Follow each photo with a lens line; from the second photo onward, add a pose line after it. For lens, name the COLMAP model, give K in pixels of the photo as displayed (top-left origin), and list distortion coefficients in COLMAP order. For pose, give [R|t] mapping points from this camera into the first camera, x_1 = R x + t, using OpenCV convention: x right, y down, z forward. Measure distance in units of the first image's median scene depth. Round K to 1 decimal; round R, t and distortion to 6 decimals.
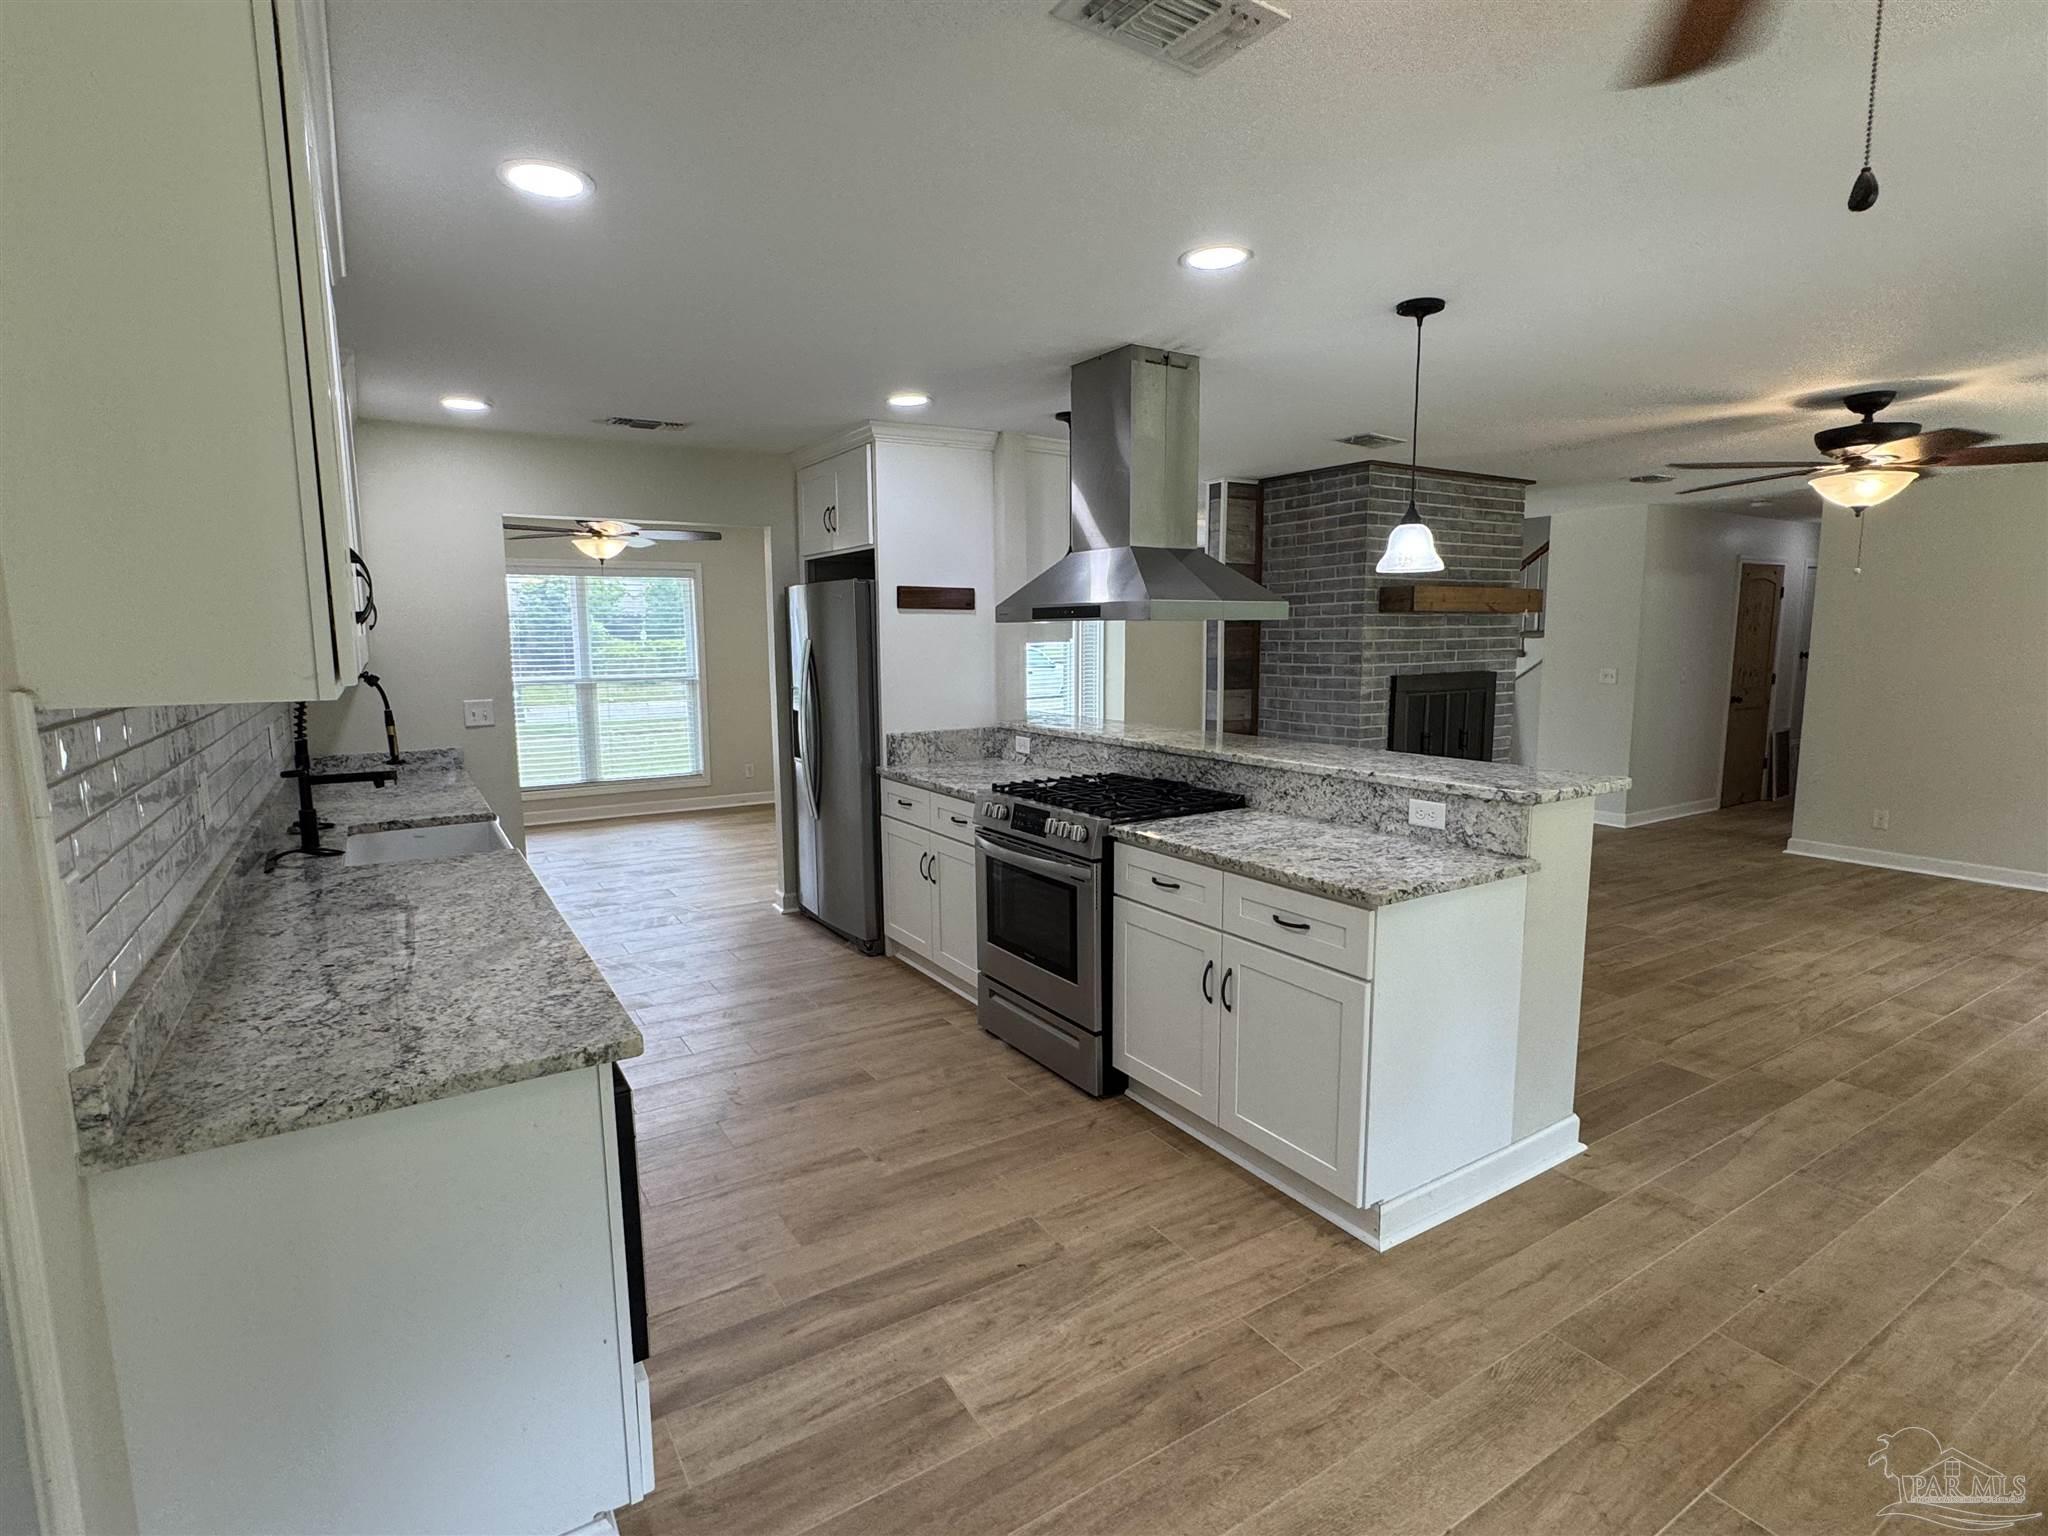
lens RADIAL K [[1016.4, 0, 1024.0], [0, 1016.4, 768.0], [0, 0, 1]] dist [-0.000119, -0.000696]
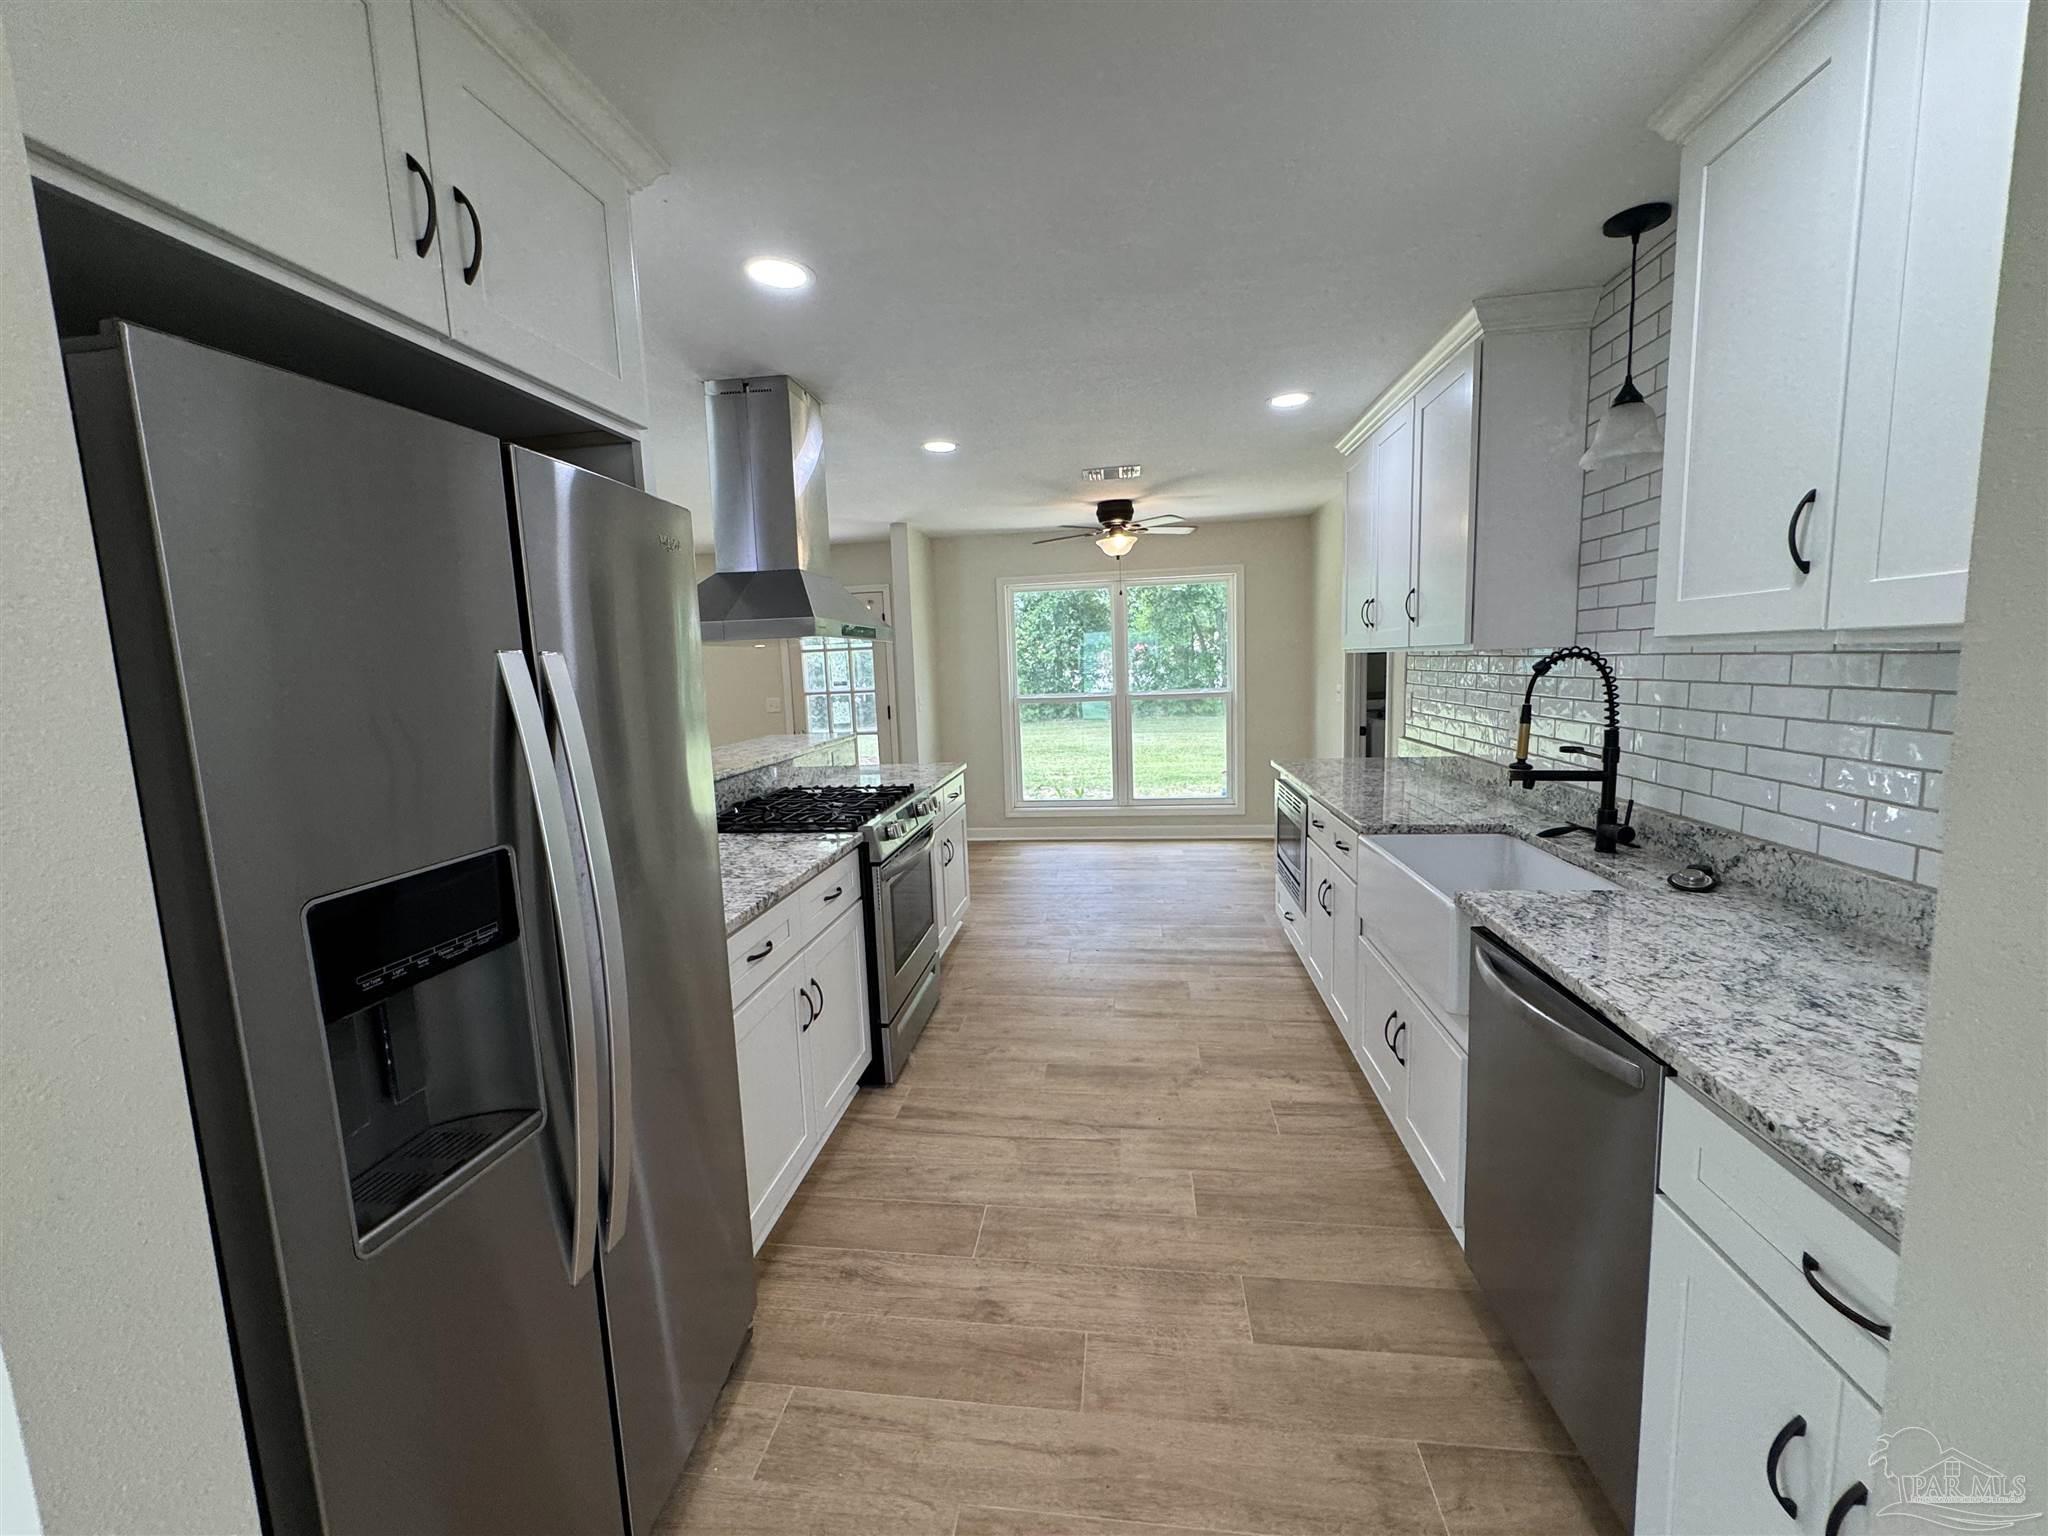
lens RADIAL K [[818.3, 0, 1001.5], [0, 818.3, 780.8], [0, 0, 1]] dist [-0.002406, 0.000486]
pose [[-0.752782, -0.055318, 0.655941, -0.559353], [0.133830, 0.962791, 0.234783, -0.159576], [-0.644522, 0.264525, -0.717369, 1.339091]]
